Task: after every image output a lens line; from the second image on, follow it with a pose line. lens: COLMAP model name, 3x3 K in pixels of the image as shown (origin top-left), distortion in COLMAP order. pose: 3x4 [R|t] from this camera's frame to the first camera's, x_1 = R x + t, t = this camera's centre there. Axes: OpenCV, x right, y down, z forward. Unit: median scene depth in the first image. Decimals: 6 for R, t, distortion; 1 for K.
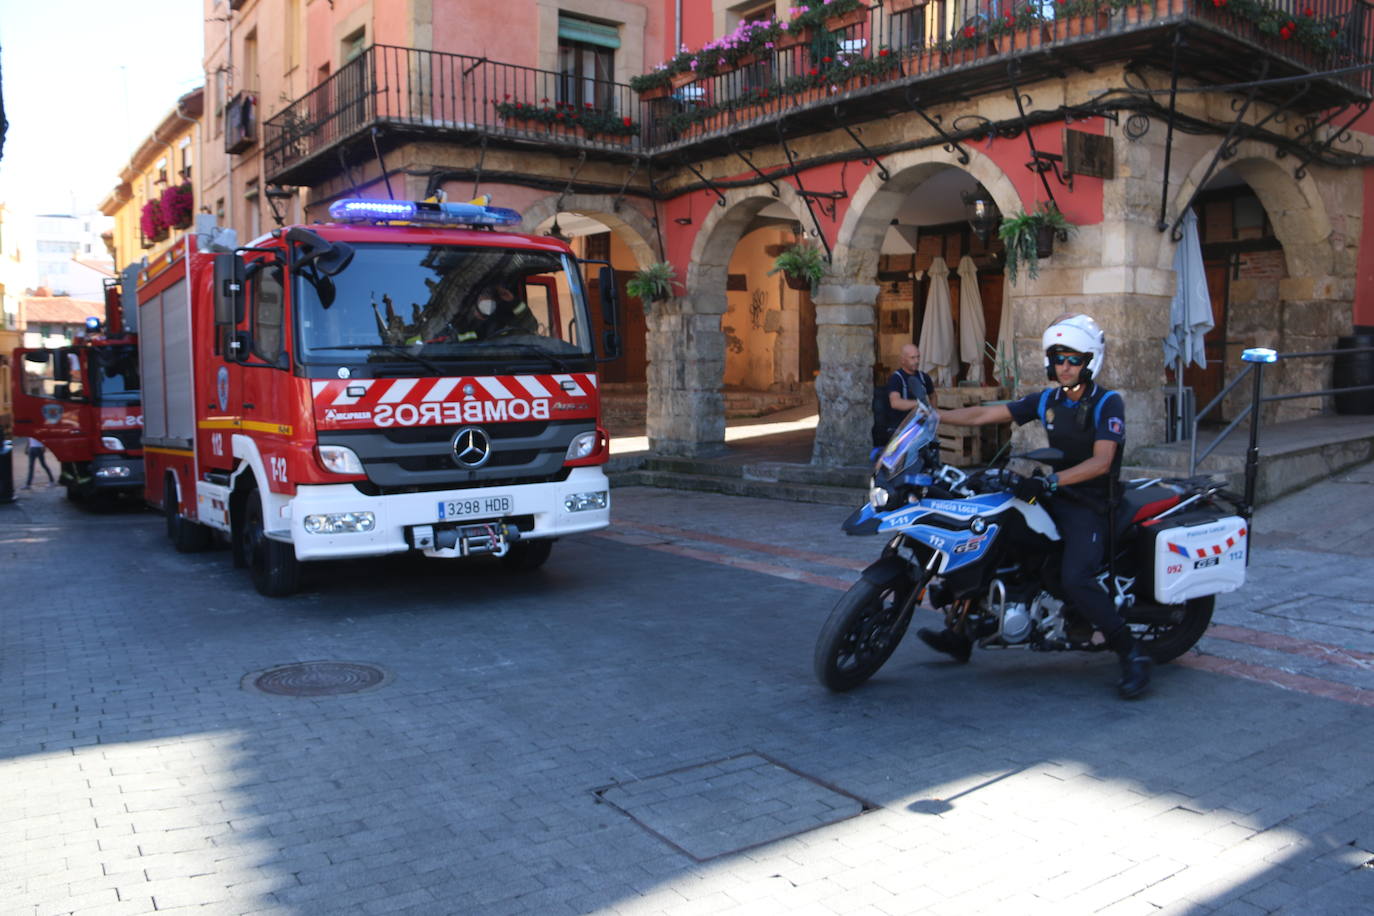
lens RADIAL K [[1076.4, 0, 687.6], [0, 1076.4, 488.2], [0, 0, 1]] dist [-0.192853, 0.131168]
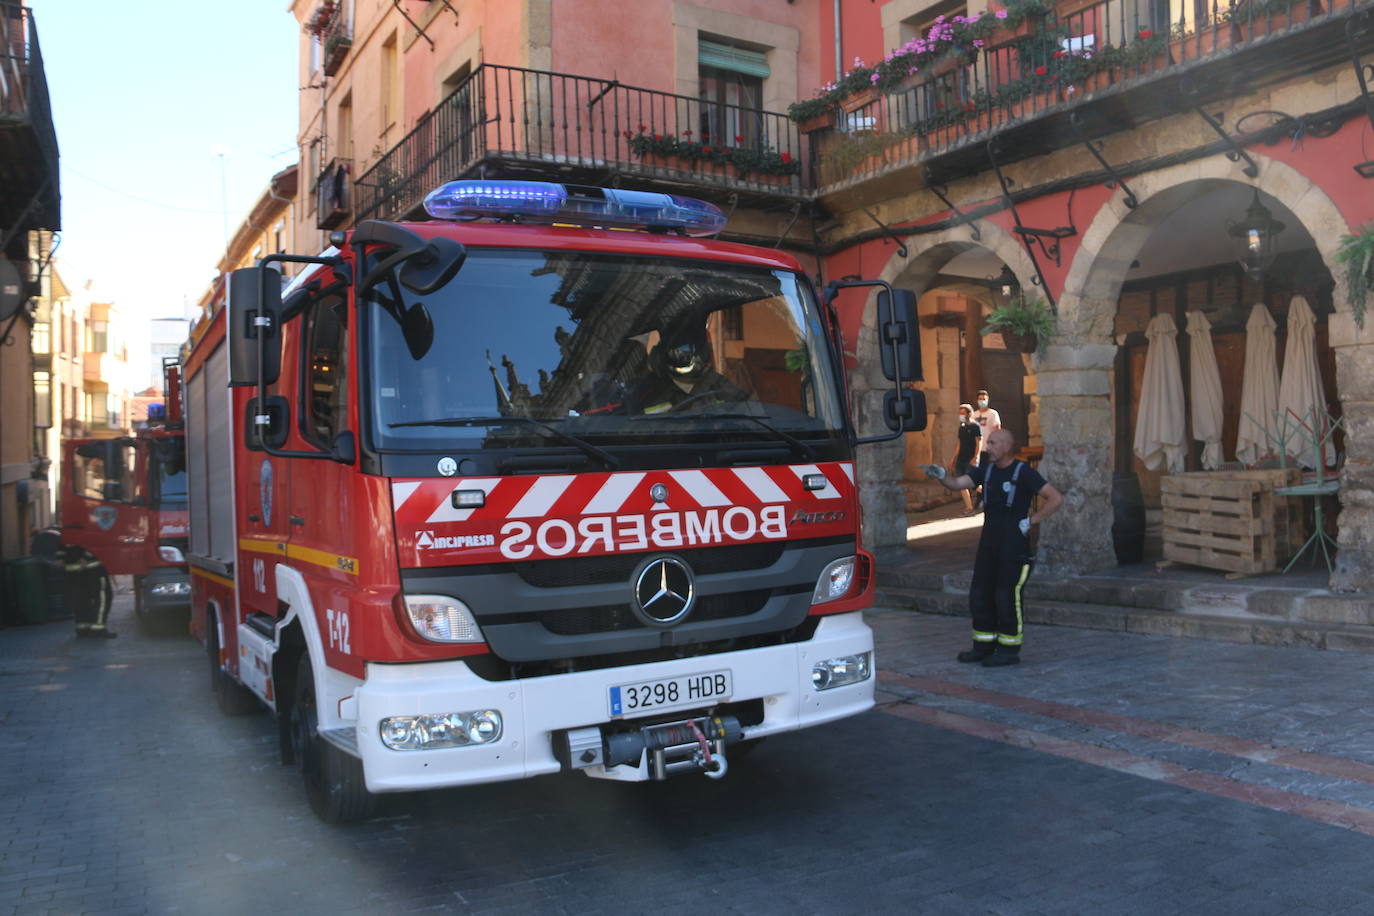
lens RADIAL K [[1076.4, 0, 687.6], [0, 1076.4, 488.2], [0, 0, 1]] dist [-0.192853, 0.131168]
pose [[0.995589, -0.019794, -0.091709, -0.080958], [0.011945, 0.996279, -0.085349, -0.026265], [0.093057, 0.083877, 0.992121, 0.247775]]
